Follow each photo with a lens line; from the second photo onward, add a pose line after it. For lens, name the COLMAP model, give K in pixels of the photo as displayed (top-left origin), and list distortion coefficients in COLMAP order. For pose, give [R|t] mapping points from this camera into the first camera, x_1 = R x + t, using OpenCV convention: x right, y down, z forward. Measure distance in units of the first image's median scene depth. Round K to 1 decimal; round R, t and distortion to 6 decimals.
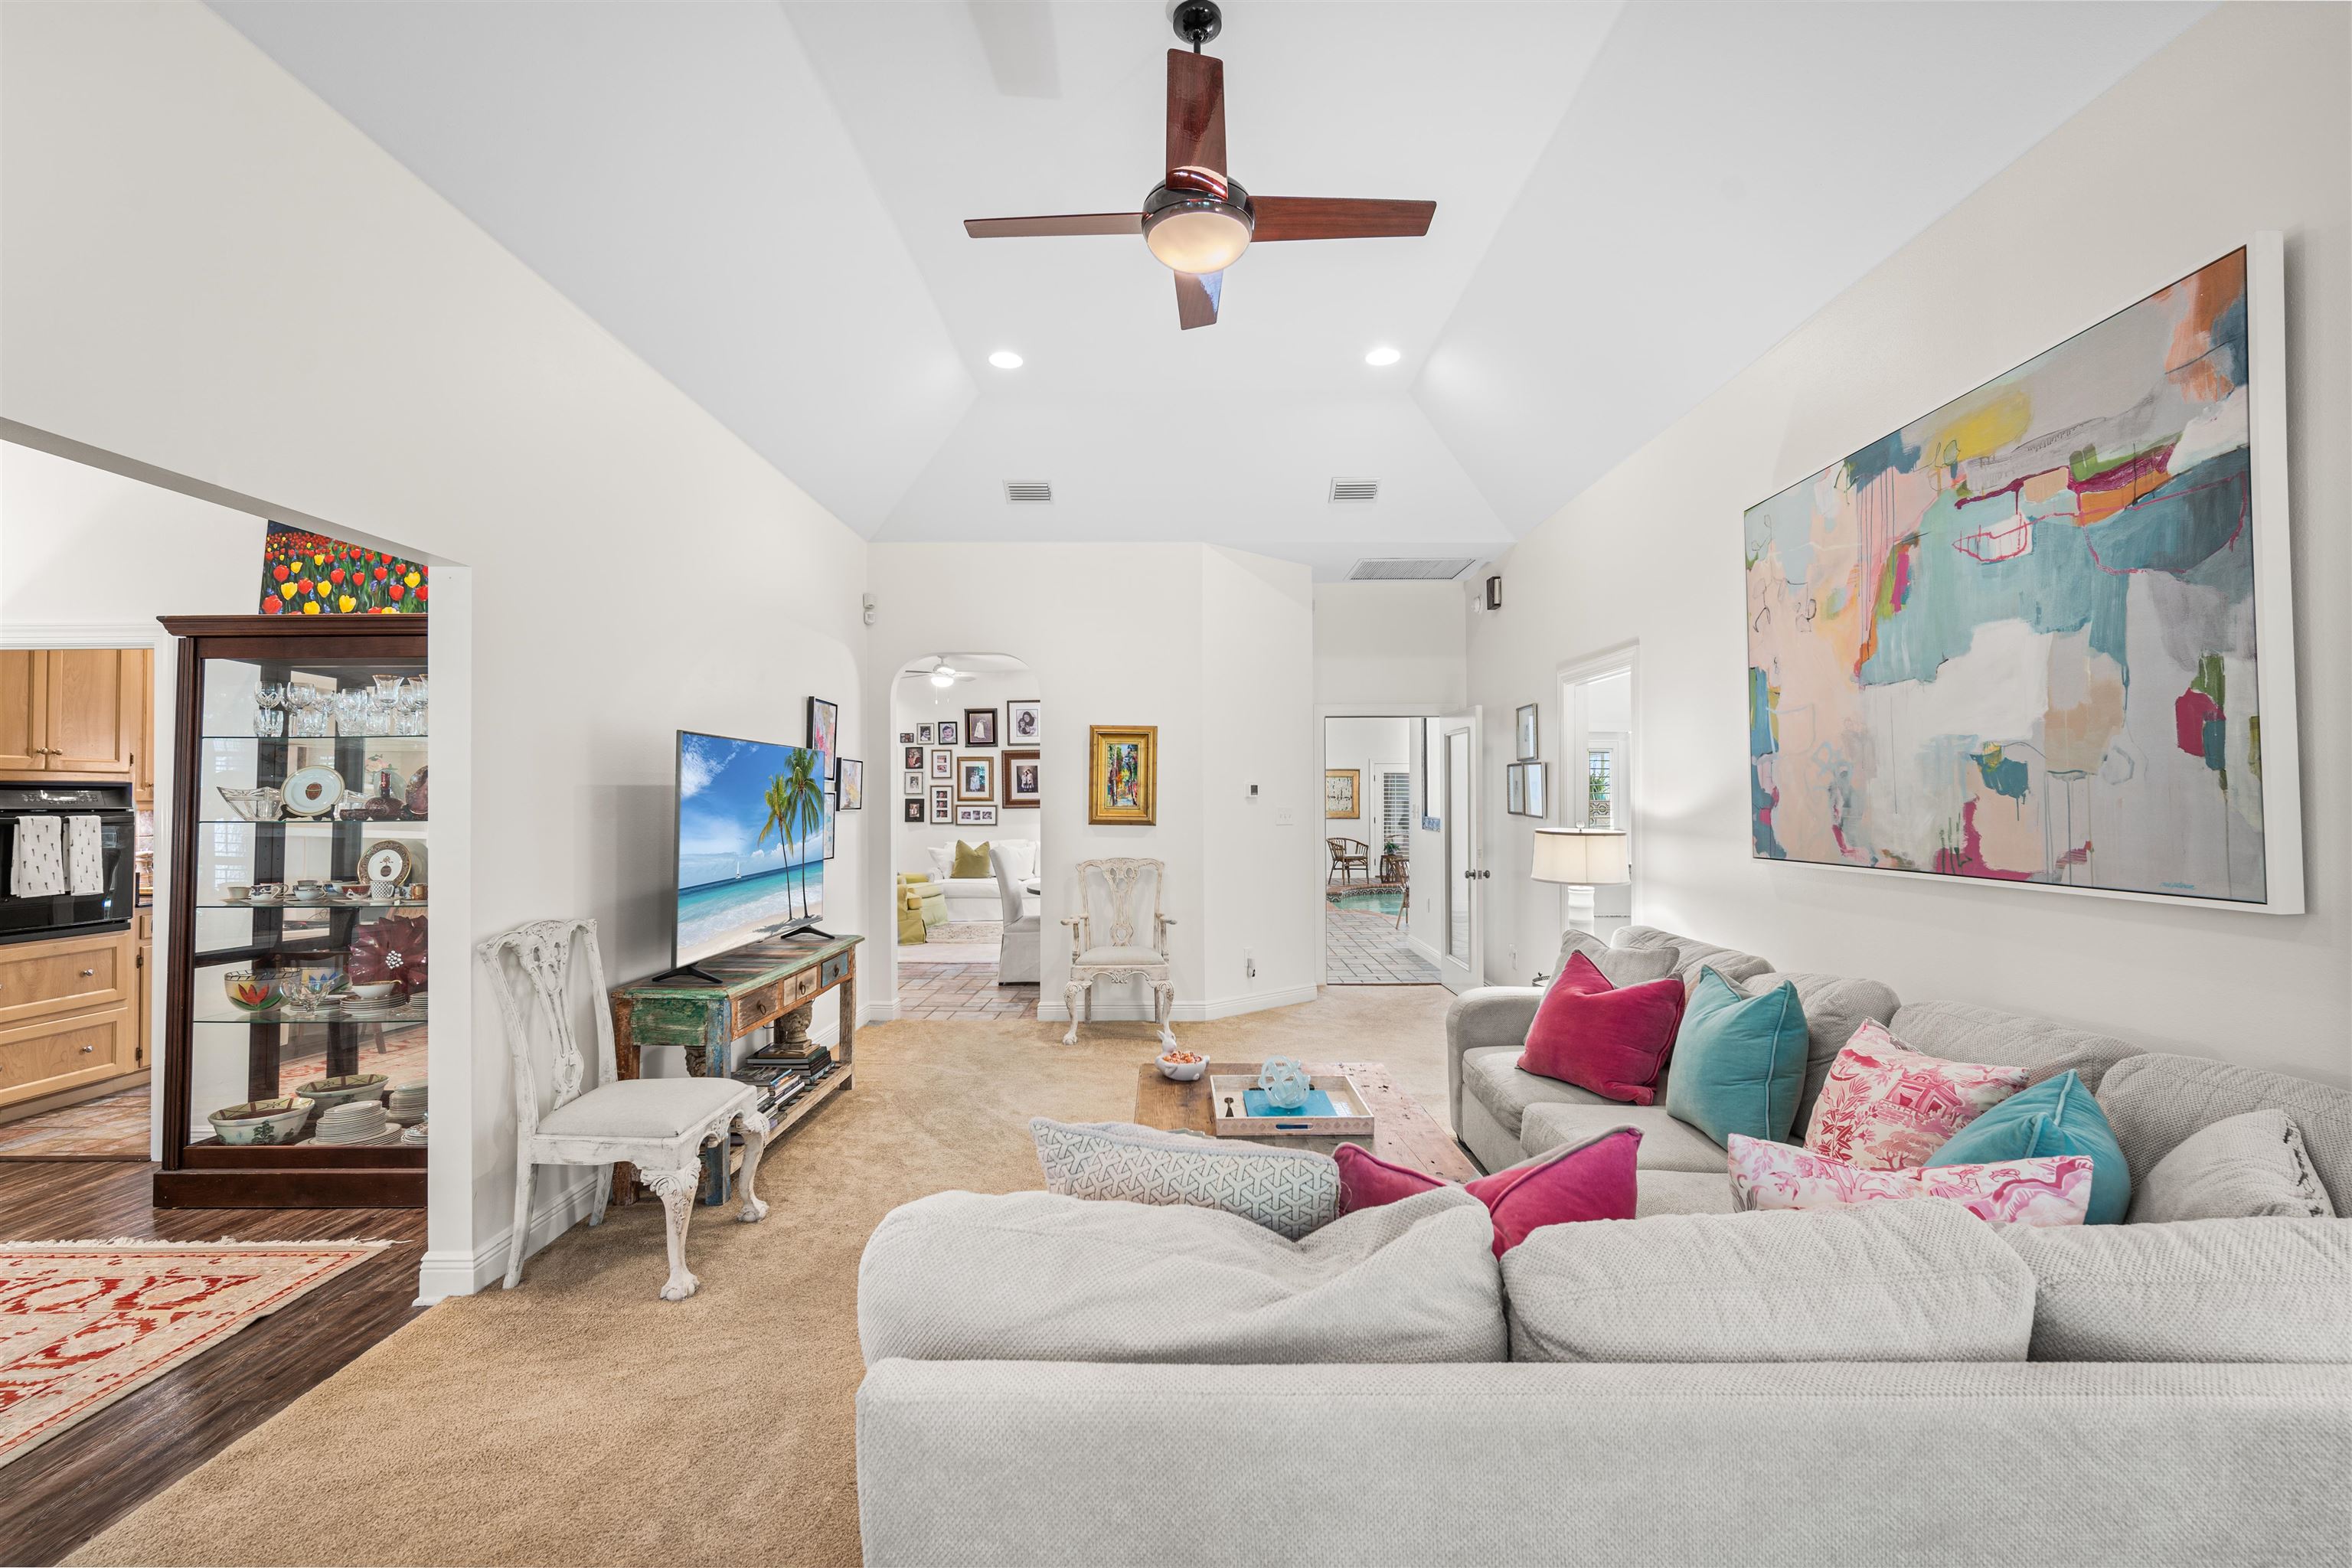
lens RADIAL K [[1074.6, 0, 1182.3], [0, 1074.6, 793.5], [0, 0, 1]] dist [-0.008569, 0.001784]
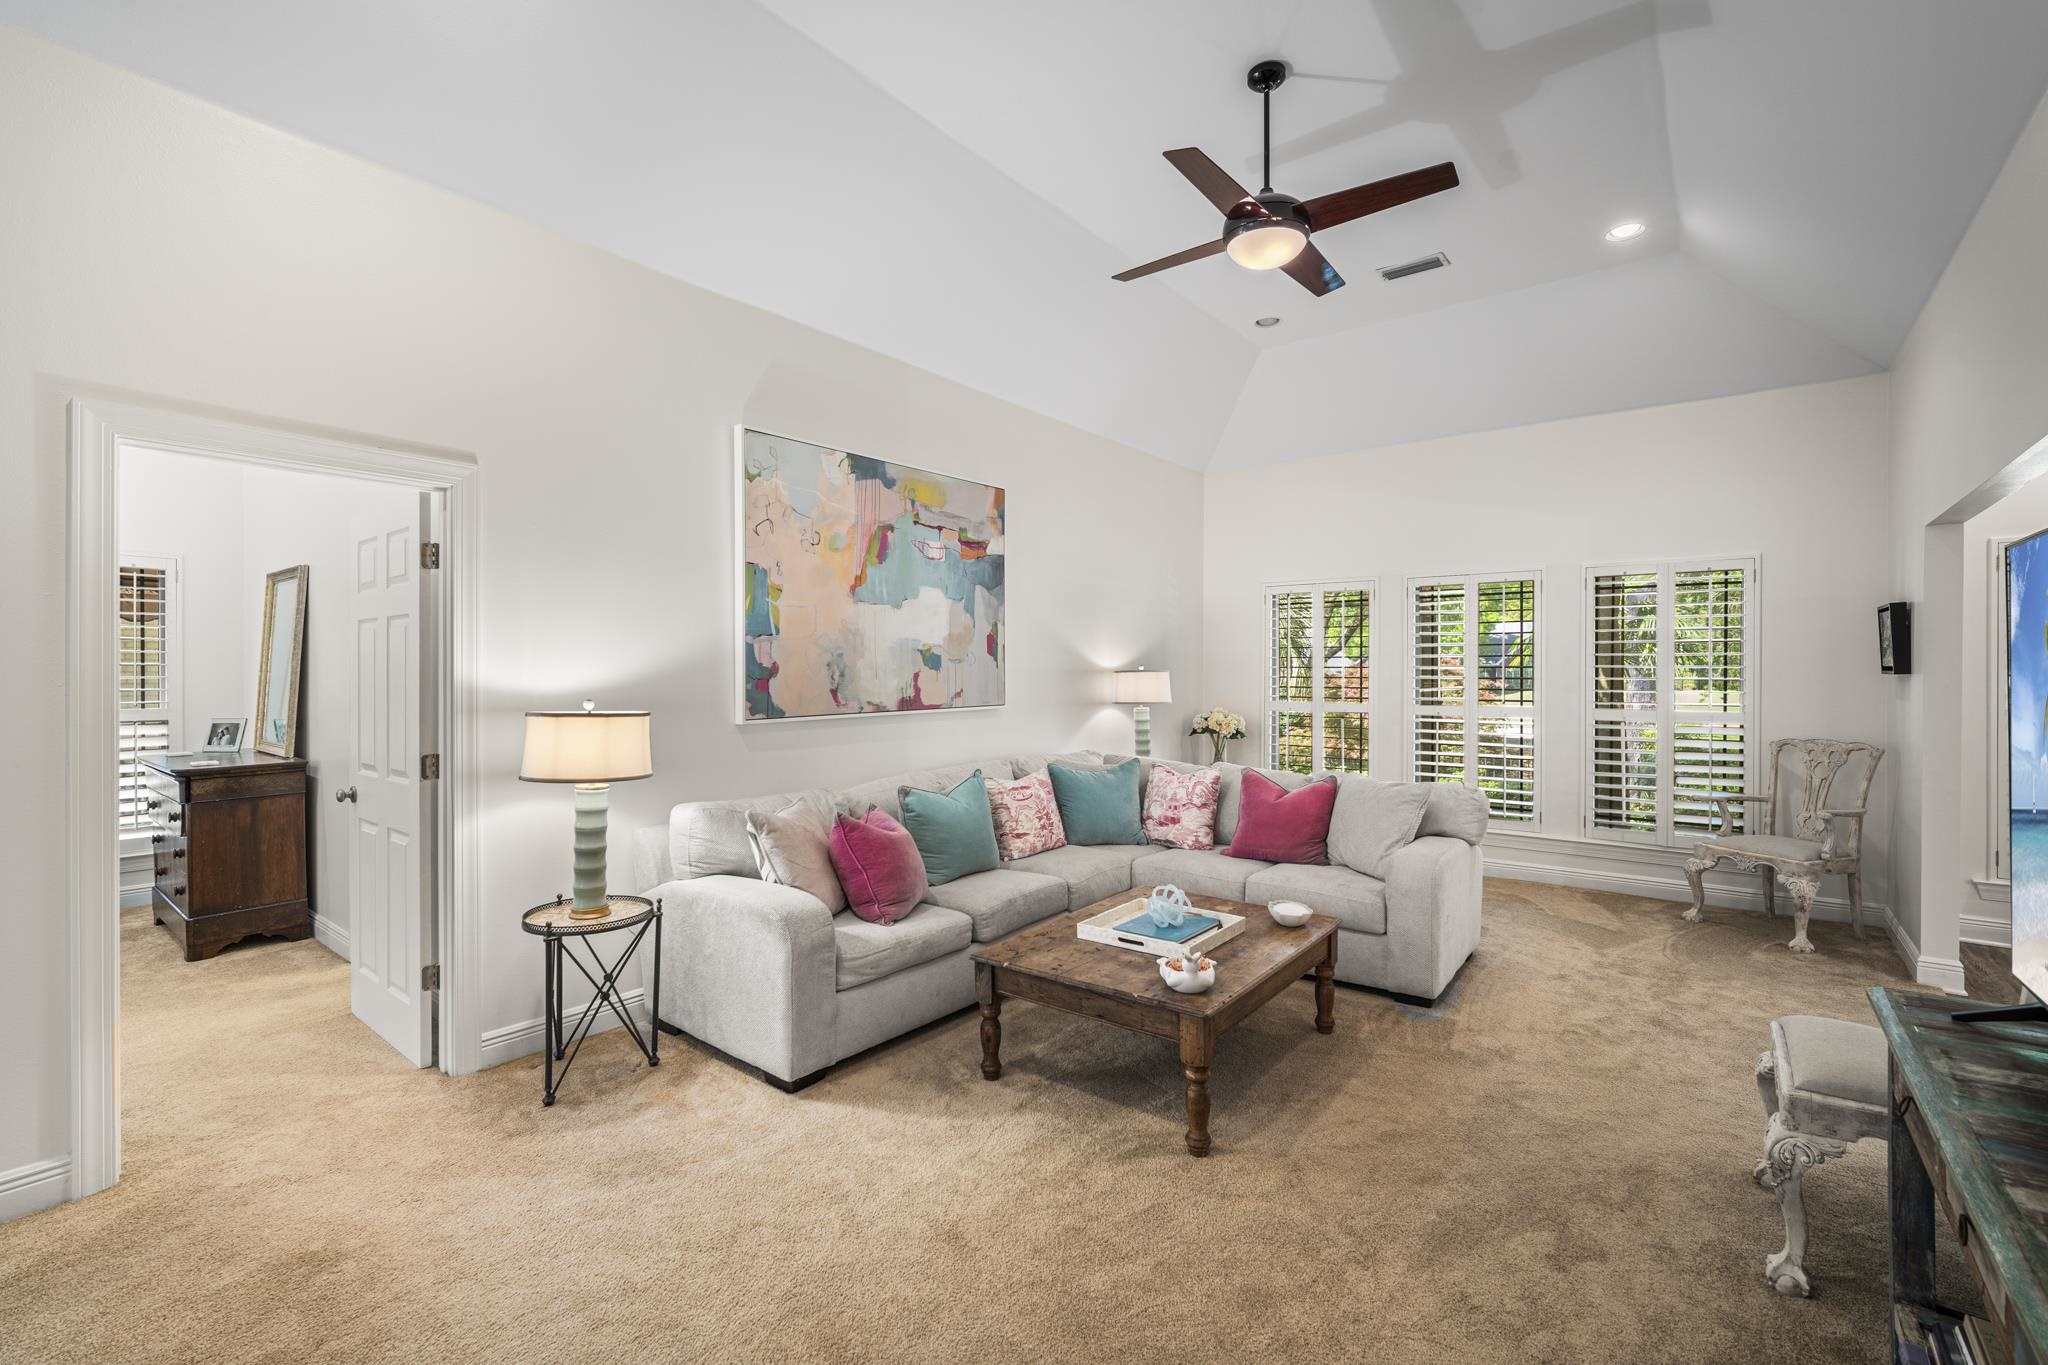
lens RADIAL K [[898.9, 0, 1034.4], [0, 898.9, 671.9], [0, 0, 1]] dist [-0.005130, 0.000986]
pose [[-0.797886, -0.010147, 0.602723, -0.424282], [-0.010457, 0.999941, 0.002990, -0.000921], [-0.602717, -0.003917, -0.797945, 2.040728]]
